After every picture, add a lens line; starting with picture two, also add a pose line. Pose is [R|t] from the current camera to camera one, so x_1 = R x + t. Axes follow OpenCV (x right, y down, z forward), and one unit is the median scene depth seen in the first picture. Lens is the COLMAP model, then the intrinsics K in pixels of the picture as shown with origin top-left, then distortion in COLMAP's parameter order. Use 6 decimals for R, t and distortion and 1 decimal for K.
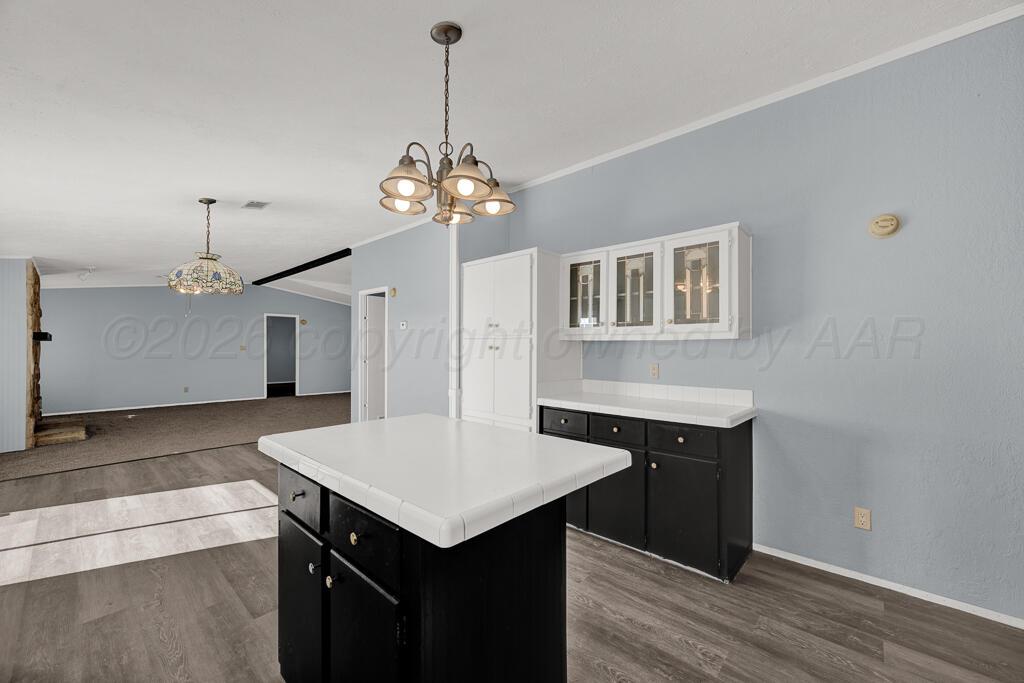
lens RADIAL K [[403.0, 0, 509.2], [0, 403.0, 345.9], [0, 0, 1]] dist [0.007703, 0.000292]
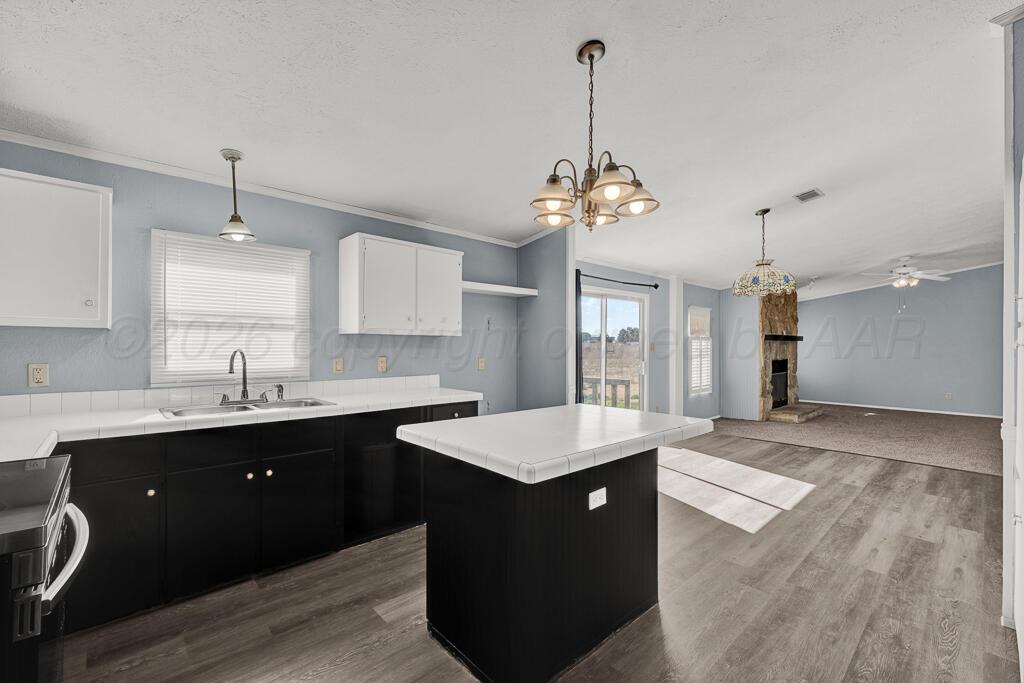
lens RADIAL K [[441.6, 0, 509.9], [0, 441.6, 343.4], [0, 0, 1]] dist [0.001206, 0.000180]
pose [[-0.086440, -0.007380, -0.996230, 0.504823], [0.002595, 0.999968, -0.007633, 0.005640], [0.996254, -0.003245, -0.086418, 0.418107]]
